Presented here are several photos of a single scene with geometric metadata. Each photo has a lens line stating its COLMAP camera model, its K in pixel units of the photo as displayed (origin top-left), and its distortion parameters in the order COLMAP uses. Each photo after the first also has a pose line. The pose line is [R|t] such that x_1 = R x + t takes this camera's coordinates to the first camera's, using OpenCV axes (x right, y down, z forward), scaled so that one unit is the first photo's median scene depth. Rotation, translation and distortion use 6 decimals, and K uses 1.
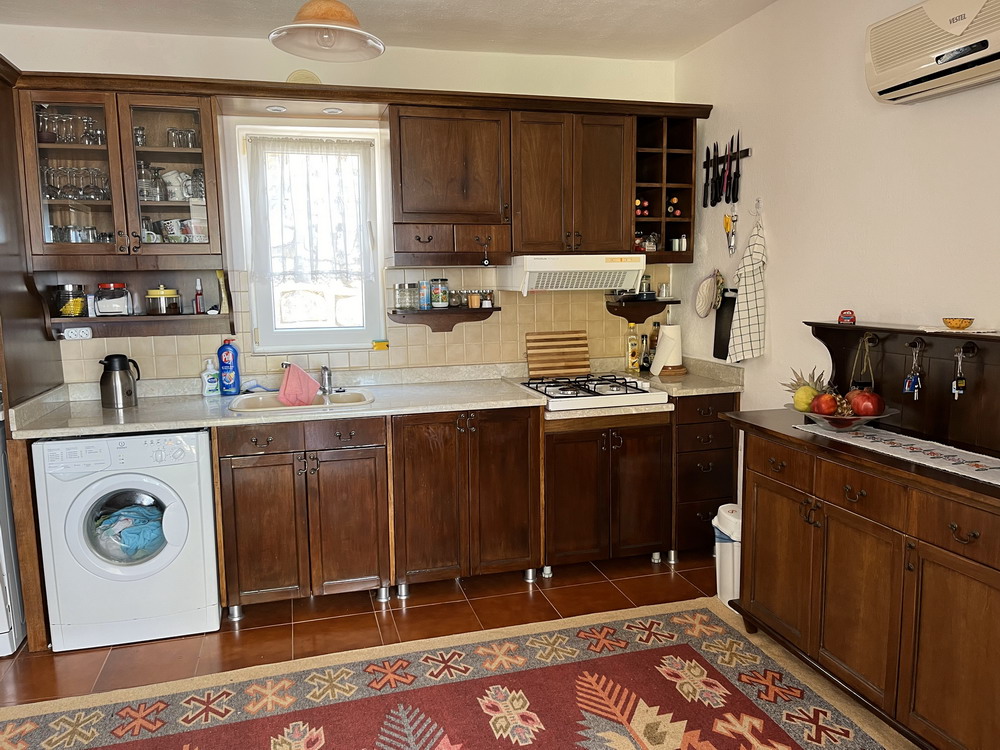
lens RADIAL K [[758.5, 0, 495.8], [0, 758.5, 380.8], [0, 0, 1]] dist [0.069712, -0.089603]
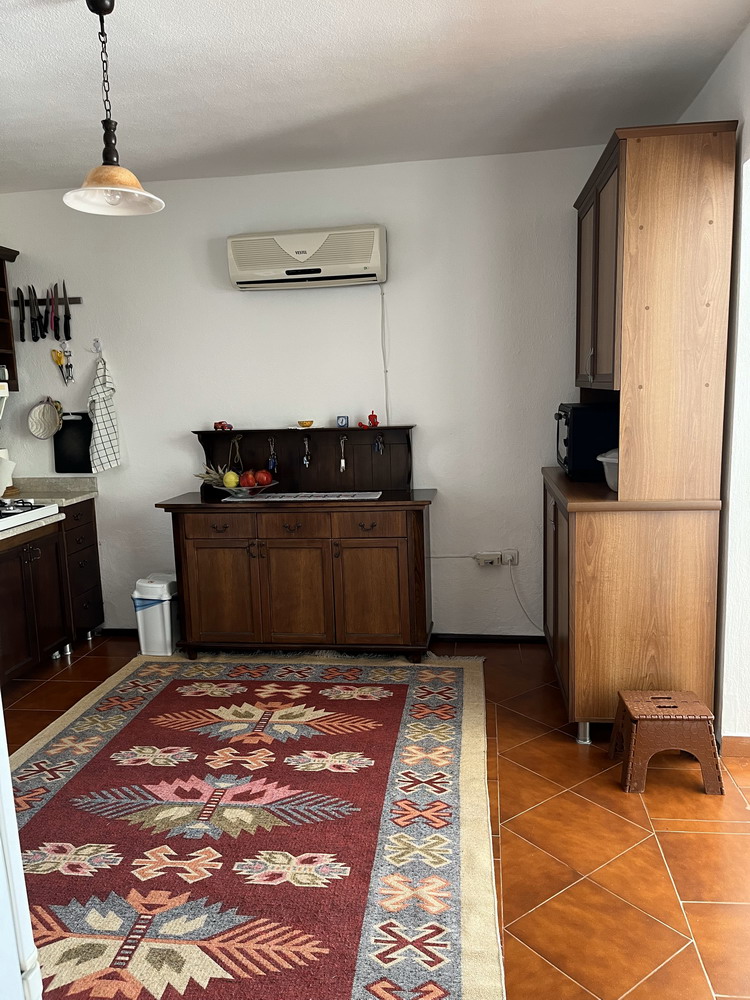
lens RADIAL K [[758.5, 0, 376.8], [0, 758.5, 516.5], [0, 0, 1]] dist [0.069712, -0.089603]
pose [[0.395267, -0.145504, 0.906969, -0.731196], [0.148907, 0.984464, 0.093041, -0.001866], [-0.906416, 0.098278, 0.410793, 0.114516]]
